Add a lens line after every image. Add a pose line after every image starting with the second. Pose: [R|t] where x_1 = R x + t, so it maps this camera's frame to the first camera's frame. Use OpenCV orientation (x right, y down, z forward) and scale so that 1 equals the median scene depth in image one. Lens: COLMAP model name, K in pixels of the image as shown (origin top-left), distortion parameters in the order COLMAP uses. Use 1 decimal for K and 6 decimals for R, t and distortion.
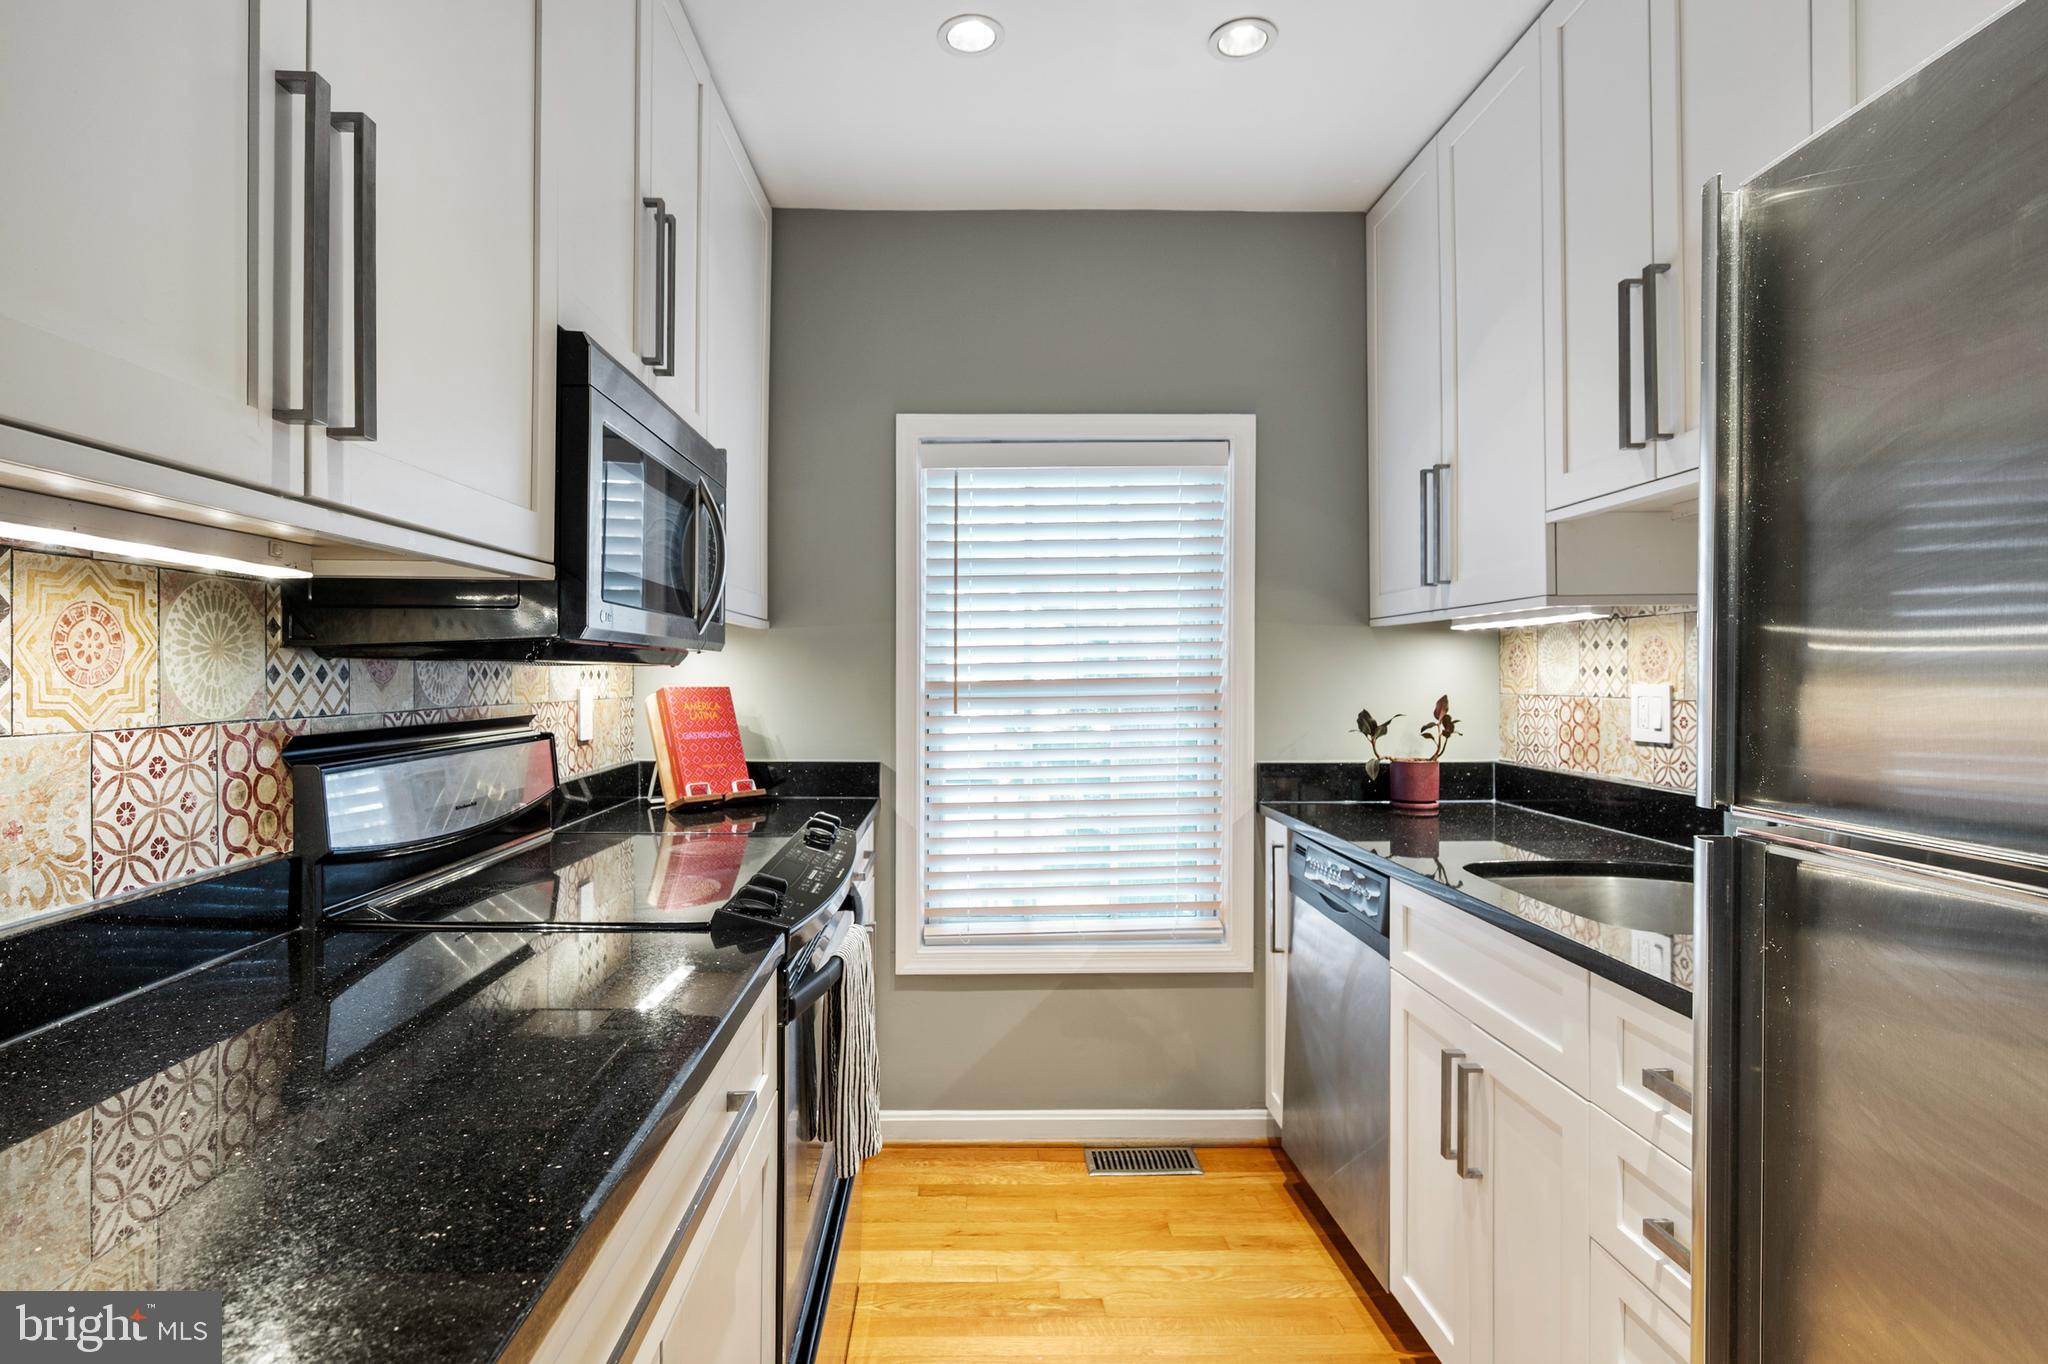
lens RADIAL K [[1036.2, 0, 1024.0], [0, 1036.2, 682.0], [0, 0, 1]] dist [-0.000656, -0.000015]
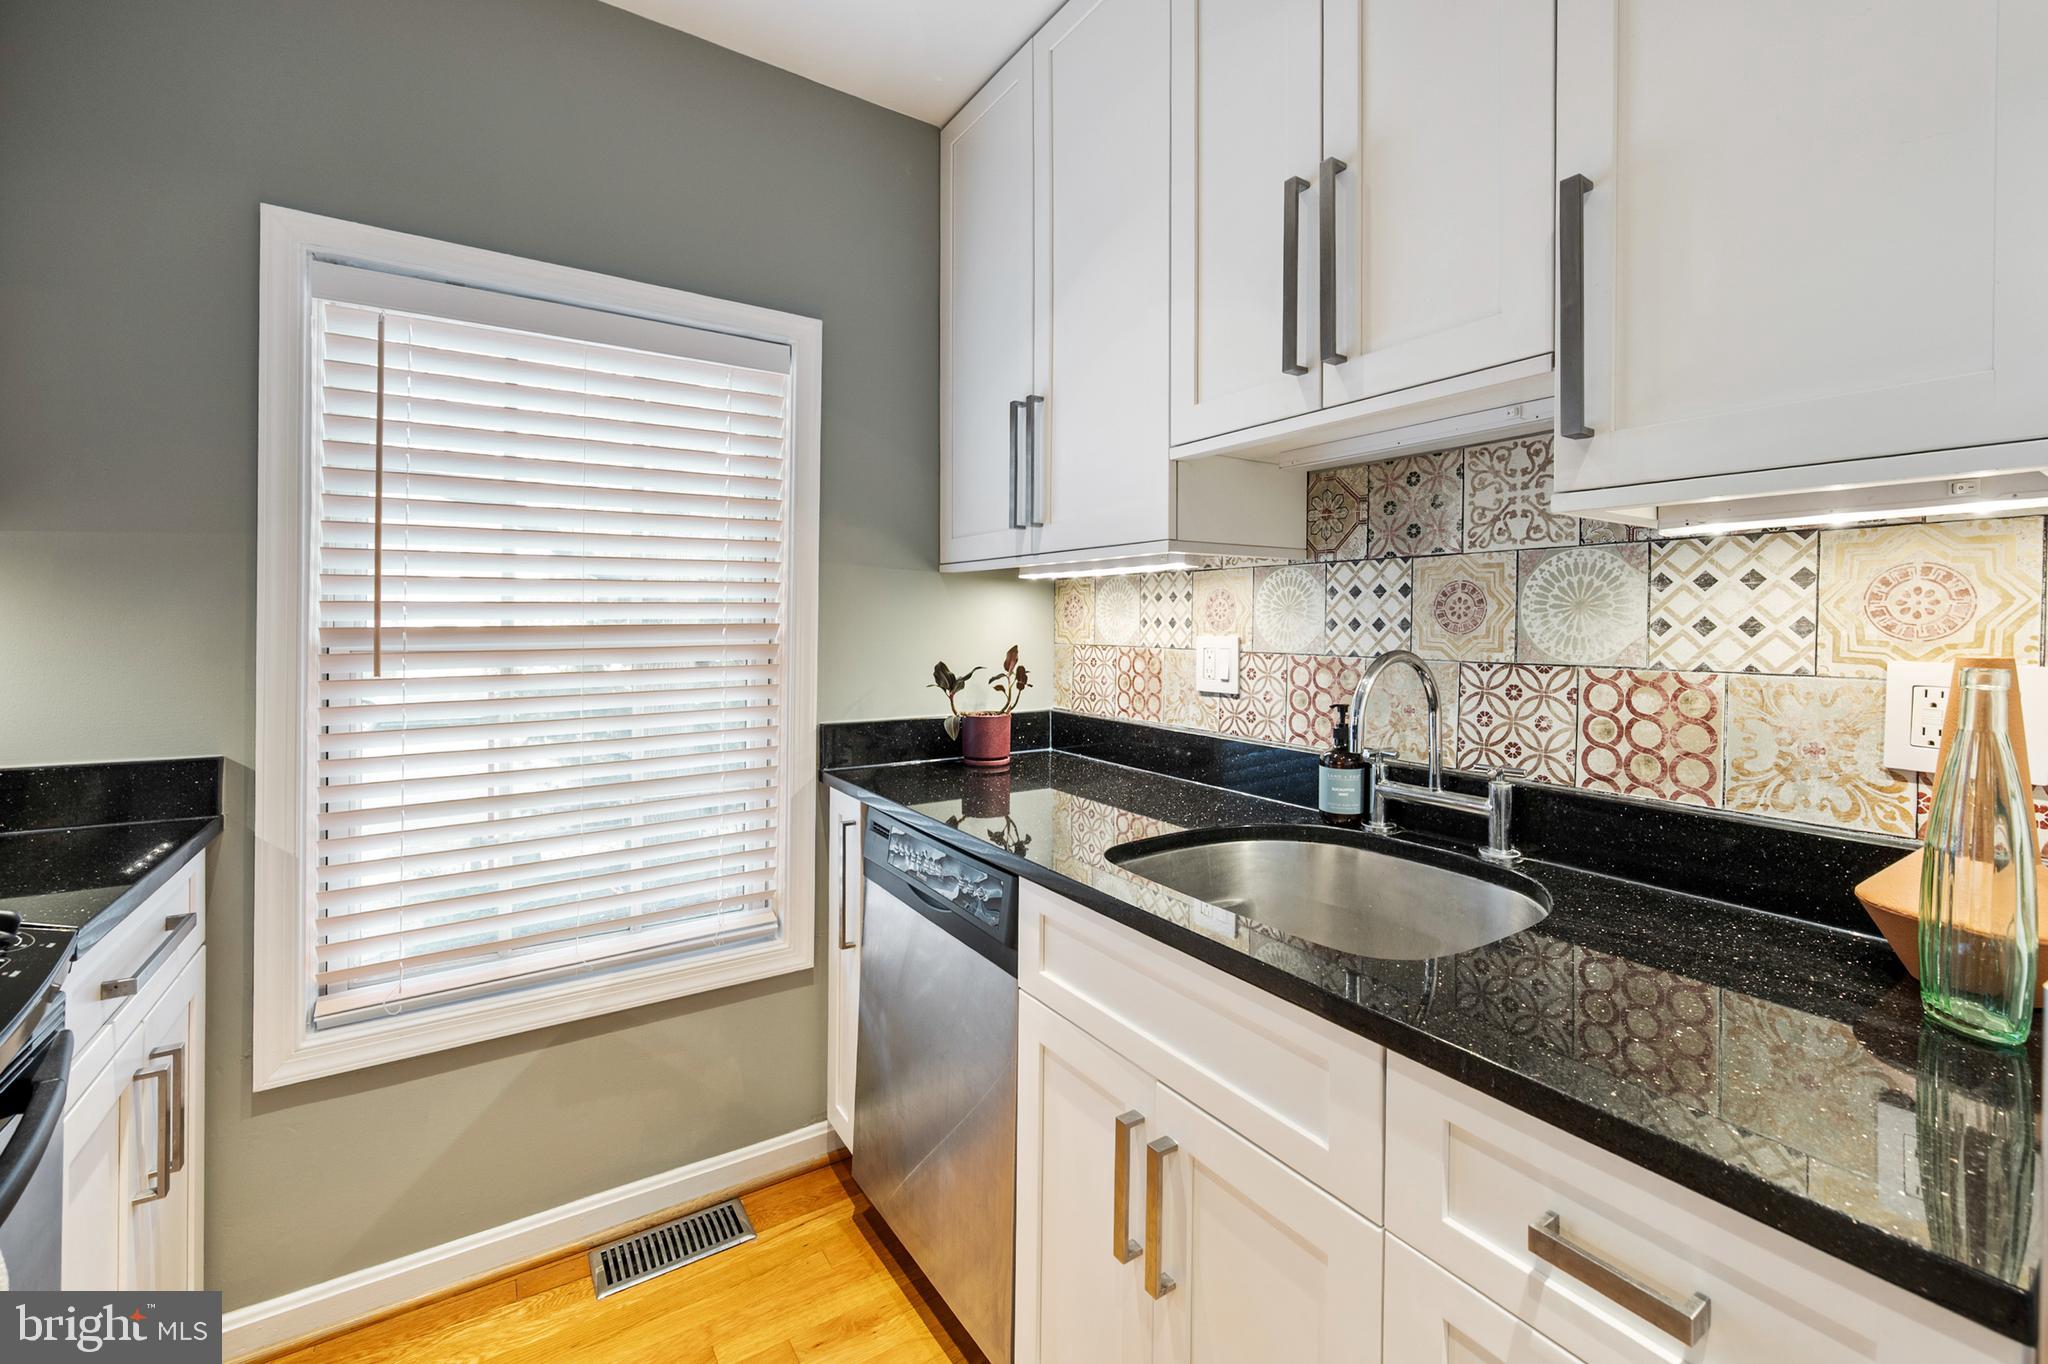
lens RADIAL K [[827.6, 0, 1035.3], [0, 827.6, 627.1], [0, 0, 1]] dist [-0.002039, -0.000124]
pose [[0.855923, 0.007097, 0.517054, 0.024308], [-0.007773, 0.999969, -0.000858, -0.004308], [-0.517044, -0.003285, 0.855952, 0.358303]]
